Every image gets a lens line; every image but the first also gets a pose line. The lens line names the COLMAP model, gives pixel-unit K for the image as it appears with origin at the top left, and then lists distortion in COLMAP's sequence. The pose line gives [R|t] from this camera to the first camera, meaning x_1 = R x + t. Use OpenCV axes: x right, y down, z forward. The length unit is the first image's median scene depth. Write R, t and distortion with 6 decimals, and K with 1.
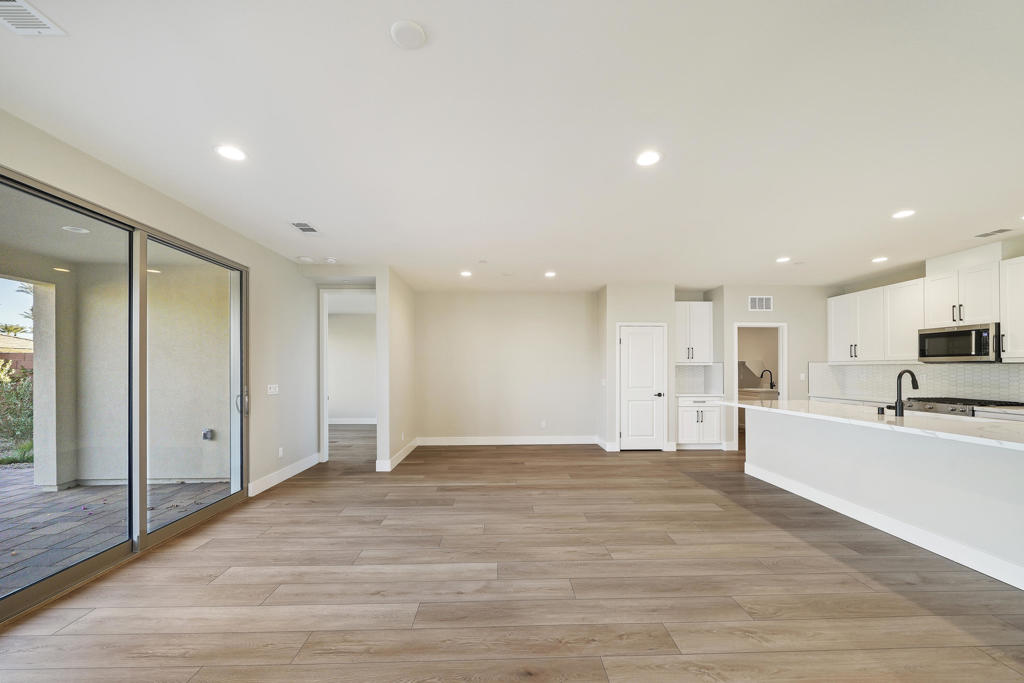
lens RADIAL K [[394.8, 0, 510.2], [0, 394.8, 366.7], [0, 0, 1]] dist [-0.001906, -0.000083]
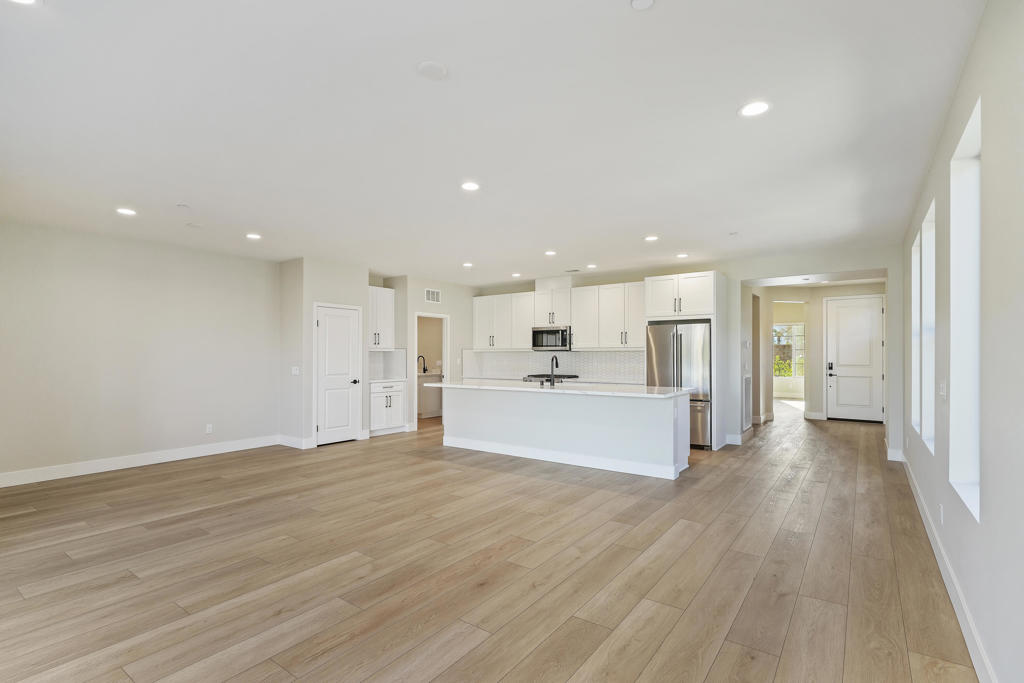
lens RADIAL K [[487.2, 0, 512.0], [0, 487.2, 353.9], [0, 0, 1]] dist [-0.000002, 0.000208]
pose [[0.612346, 0.002424, 0.790586, -0.422882], [-0.005517, 0.999984, 0.001208, 0.000101], [-0.790571, -0.005101, 0.612349, -0.028901]]
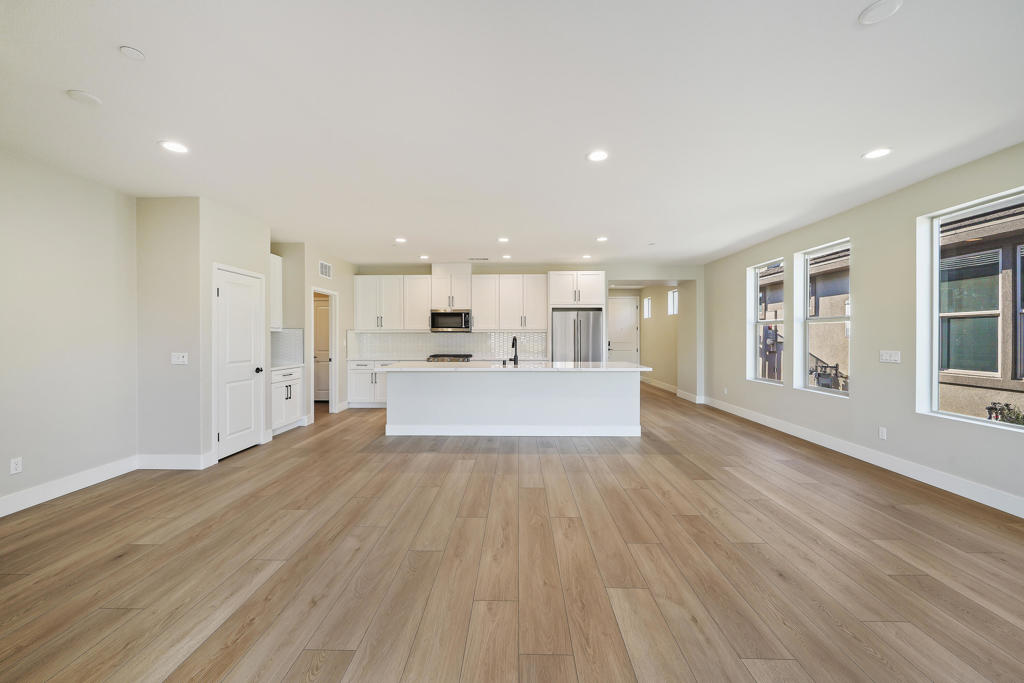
lens RADIAL K [[395.0, 0, 509.9], [0, 395.0, 336.4], [0, 0, 1]] dist [-0.000046, -0.000202]
pose [[0.051346, 0.000942, 0.998680, -0.449417], [-0.005296, 0.999986, -0.000671, 0.007055], [-0.998667, -0.005254, 0.051351, 0.643291]]
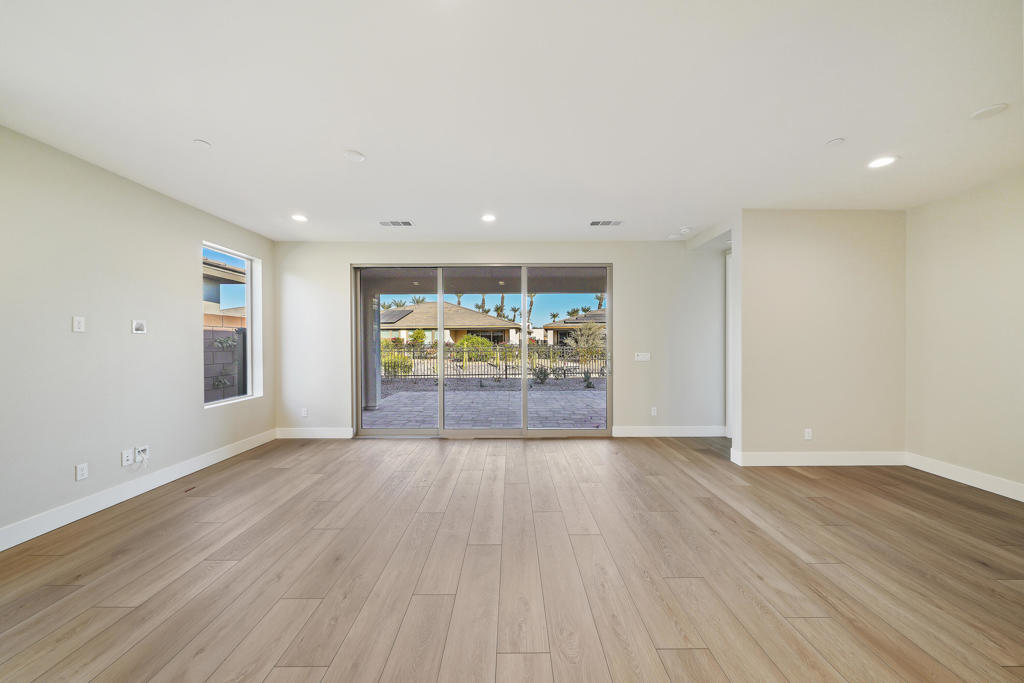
lens RADIAL K [[354.8, 0, 510.2], [0, 354.8, 336.3], [0, 0, 1]] dist [-0.000418, -0.000075]
pose [[-0.030504, -0.012059, -0.999462, 0.460621], [0.009505, 0.999878, -0.012354, 0.004994], [0.999489, -0.009877, -0.030386, 0.589797]]
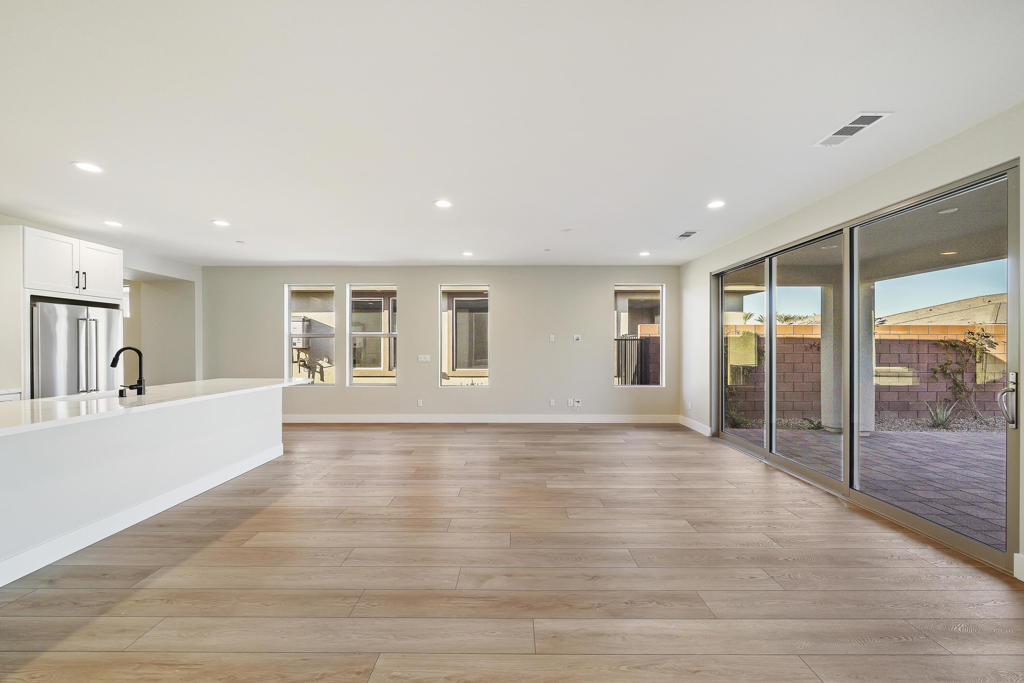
lens RADIAL K [[399.7, 0, 512.6], [0, 399.7, 346.5], [0, 0, 1]] dist [-0.001425, -0.000144]
pose [[-0.999475, 0.002203, 0.032327, 0.022424], [0.002017, 0.999981, -0.005778, 0.009383], [-0.032339, -0.005710, -0.999461, 1.337427]]
